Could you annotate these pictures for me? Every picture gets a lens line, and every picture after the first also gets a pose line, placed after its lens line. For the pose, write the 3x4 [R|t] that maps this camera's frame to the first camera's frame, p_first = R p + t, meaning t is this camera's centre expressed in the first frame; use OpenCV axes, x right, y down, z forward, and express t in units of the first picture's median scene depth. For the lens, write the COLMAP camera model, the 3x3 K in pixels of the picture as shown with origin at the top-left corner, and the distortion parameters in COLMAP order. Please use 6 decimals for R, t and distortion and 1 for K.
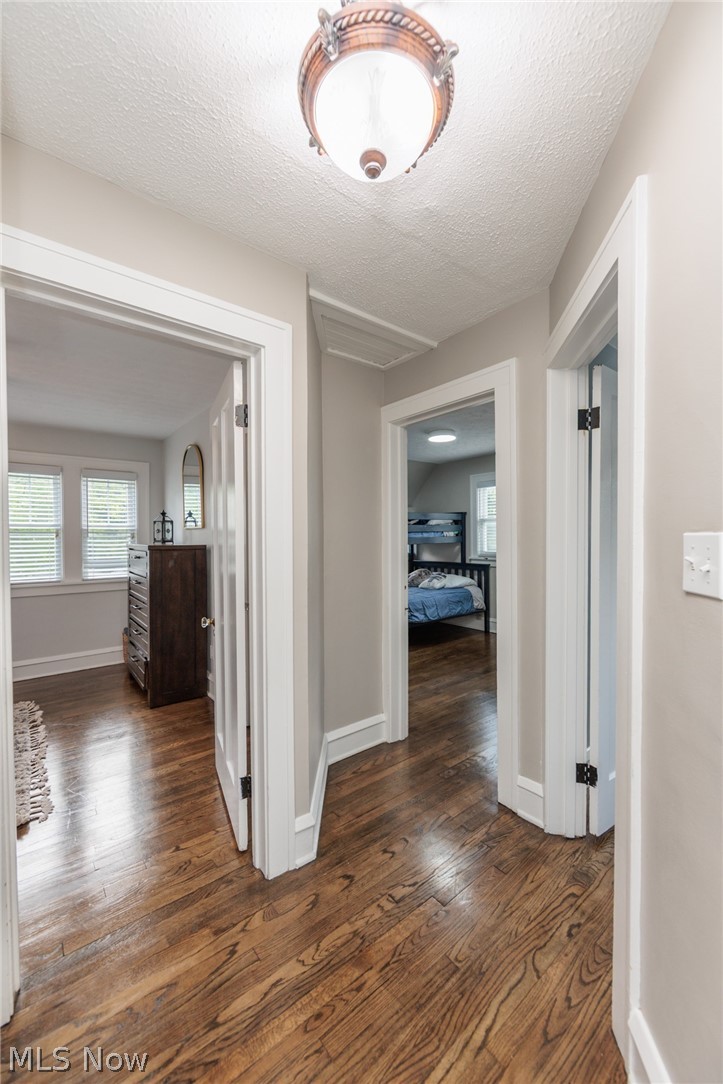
lens RADIAL K [[427.7, 0, 361.5], [0, 427.7, 542.0], [0, 0, 1]] dist [-0.002339, -0.000500]
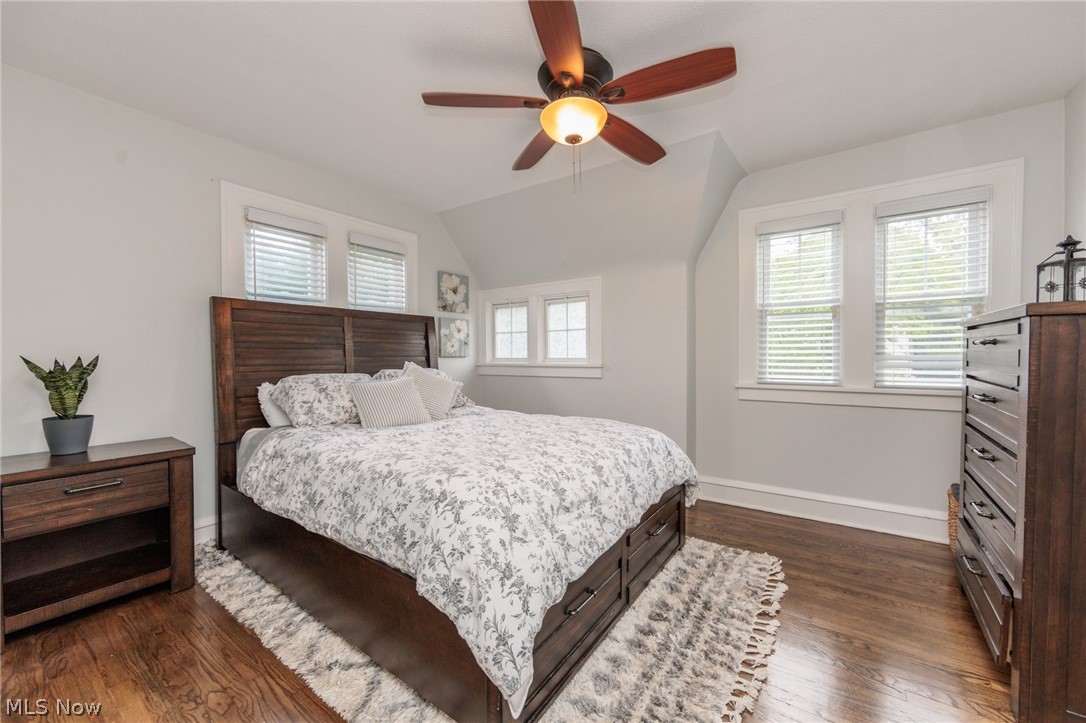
lens RADIAL K [[423.5, 0, 546.1], [0, 423.5, 357.5], [0, 0, 1]] dist [-0.002852, -0.000336]
pose [[0.278668, 0.020094, -0.960177, -0.173982], [-0.007587, 0.999796, 0.018722, 0.035068], [0.960358, 0.002068, 0.278763, 0.327932]]
